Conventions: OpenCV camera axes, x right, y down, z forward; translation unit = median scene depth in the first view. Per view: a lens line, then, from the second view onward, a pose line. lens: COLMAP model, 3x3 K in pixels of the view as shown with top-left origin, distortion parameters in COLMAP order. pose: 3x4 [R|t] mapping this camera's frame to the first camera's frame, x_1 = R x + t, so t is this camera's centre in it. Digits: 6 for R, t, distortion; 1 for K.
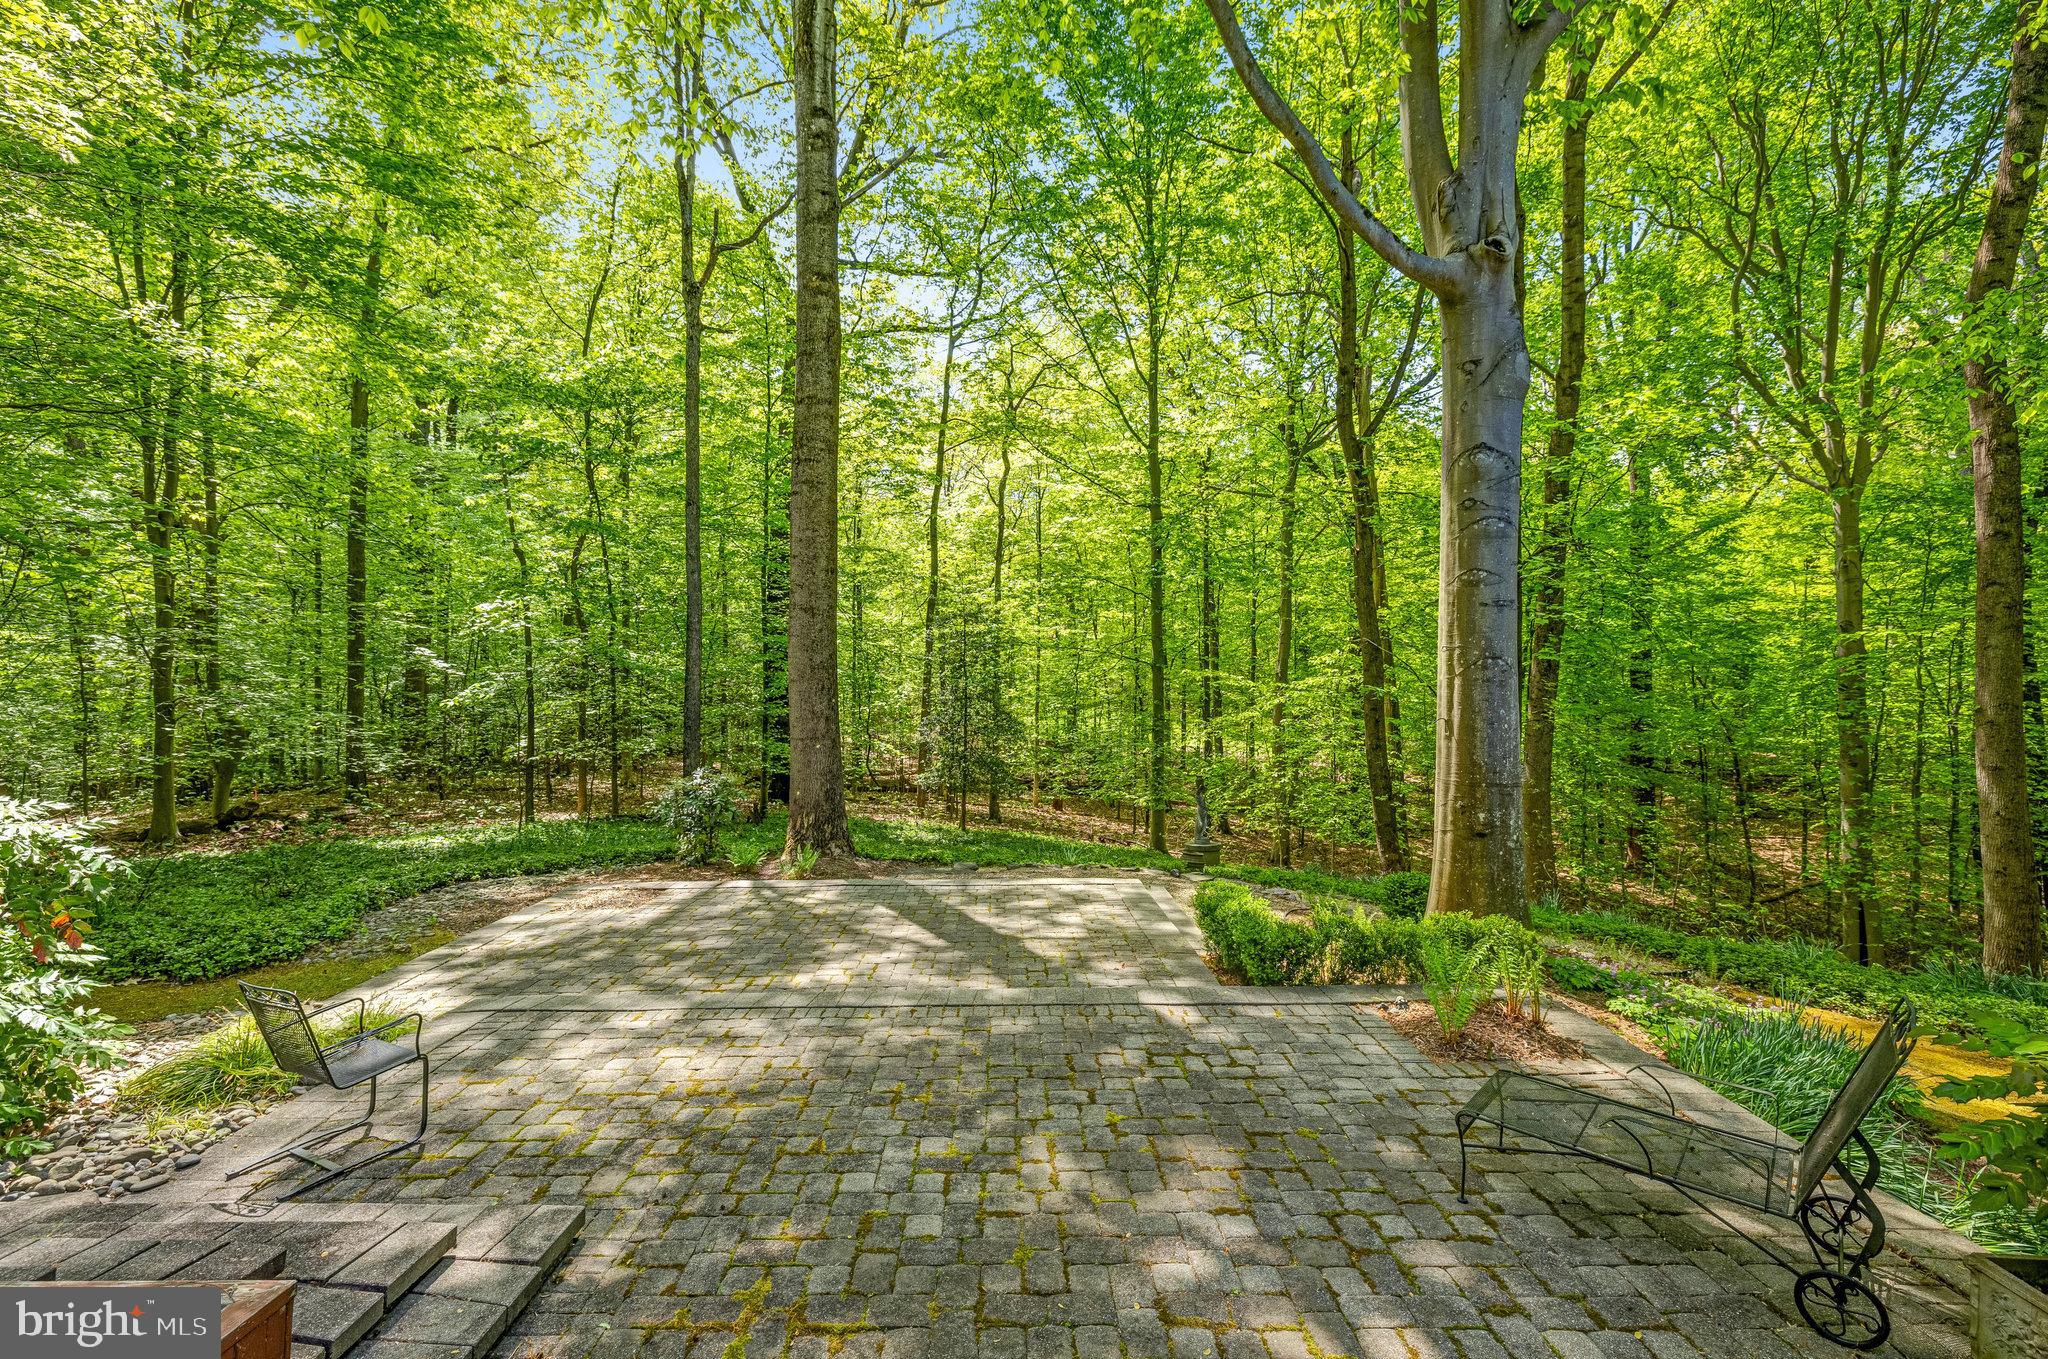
lens RADIAL K [[881.1, 0, 1024.0], [0, 881.1, 679.5], [0, 0, 1]] dist [0.004023, 0.000591]
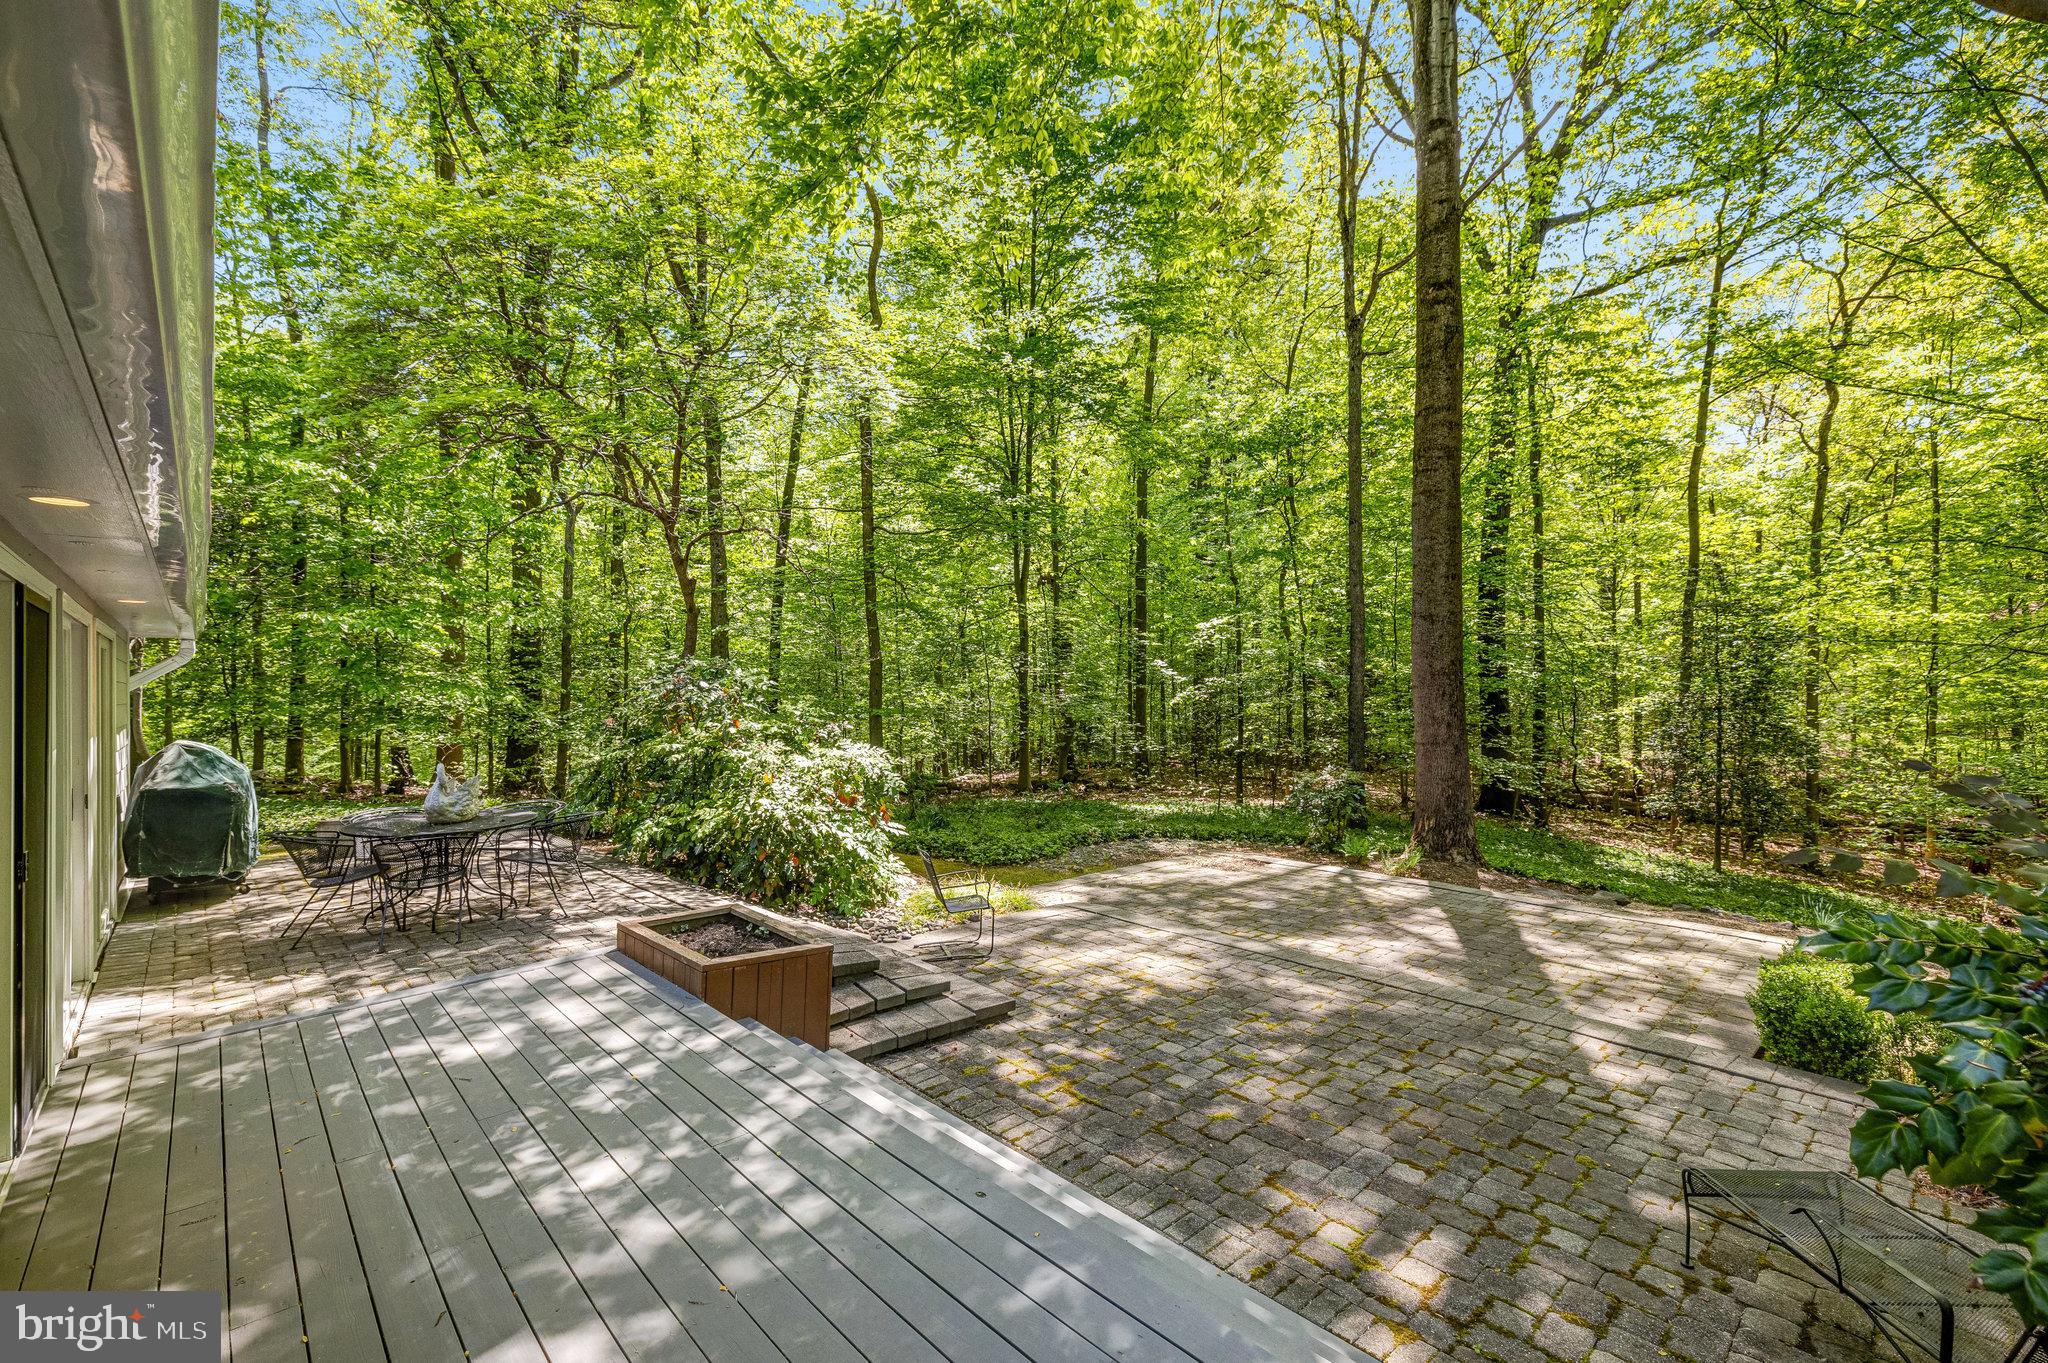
lens RADIAL K [[881.1, 0, 1024.0], [0, 881.1, 681.5], [0, 0, 1]] dist [0.004023, 0.000591]
pose [[0.673704, -0.002481, -0.738998, 0.193654], [0.000727, 0.999996, -0.002694, -0.001336], [0.739001, 0.001278, 0.673703, -0.030283]]
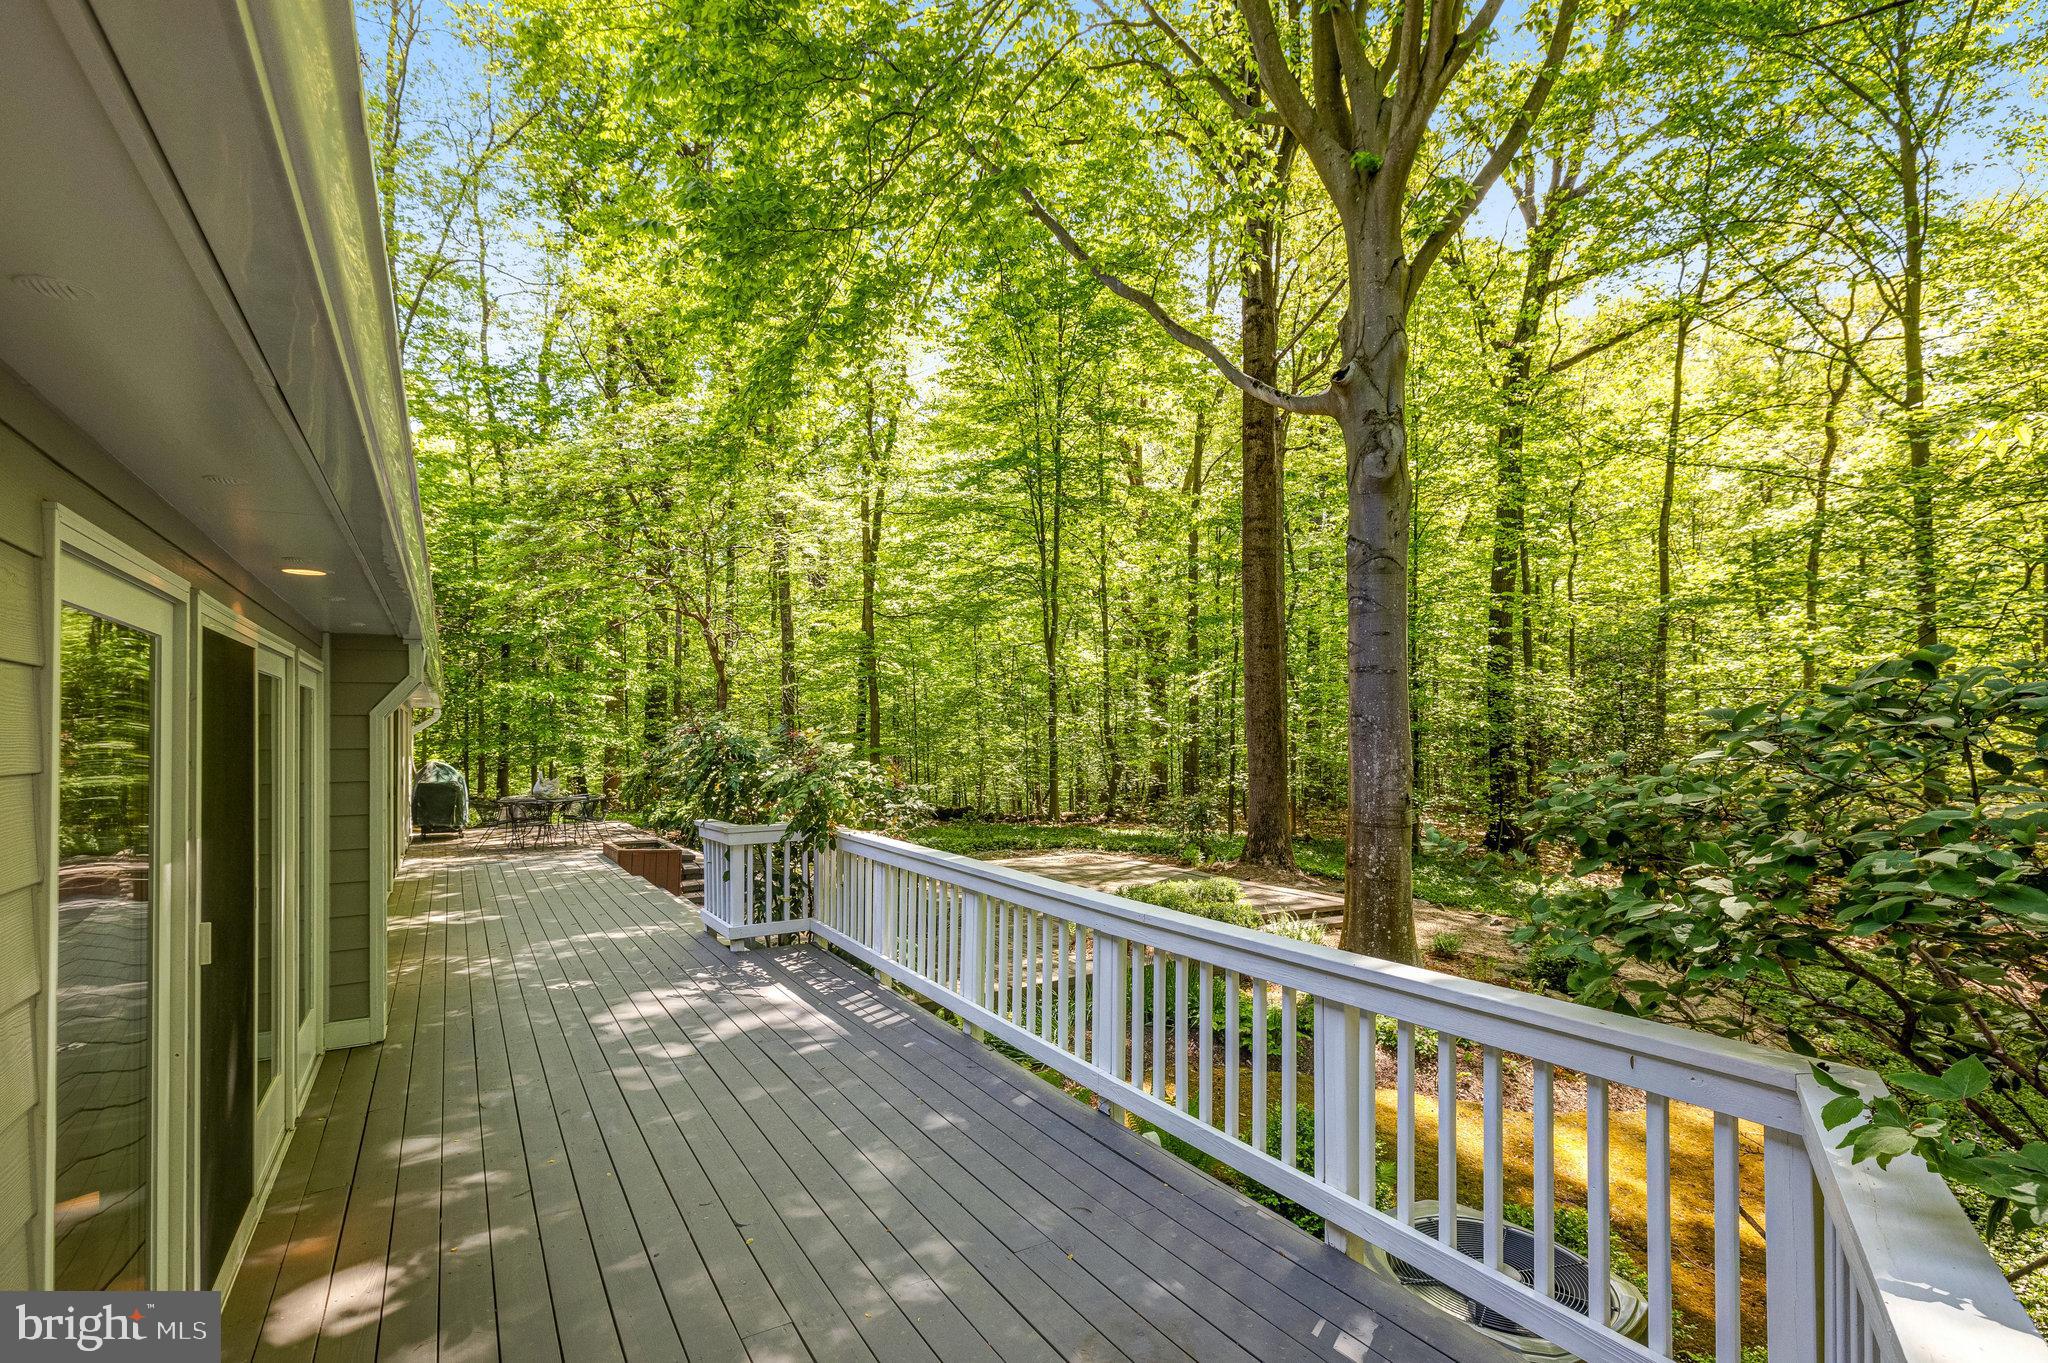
lens RADIAL K [[990.9, 0, 1018.2], [0, 990.9, 727.8], [0, 0, 1]] dist [-0.000212, -0.000089]
pose [[0.487829, -0.004973, -0.872925, 1.406395], [-0.000457, 0.999982, -0.005952, 0.007620], [0.872939, 0.003303, 0.487818, -0.003595]]
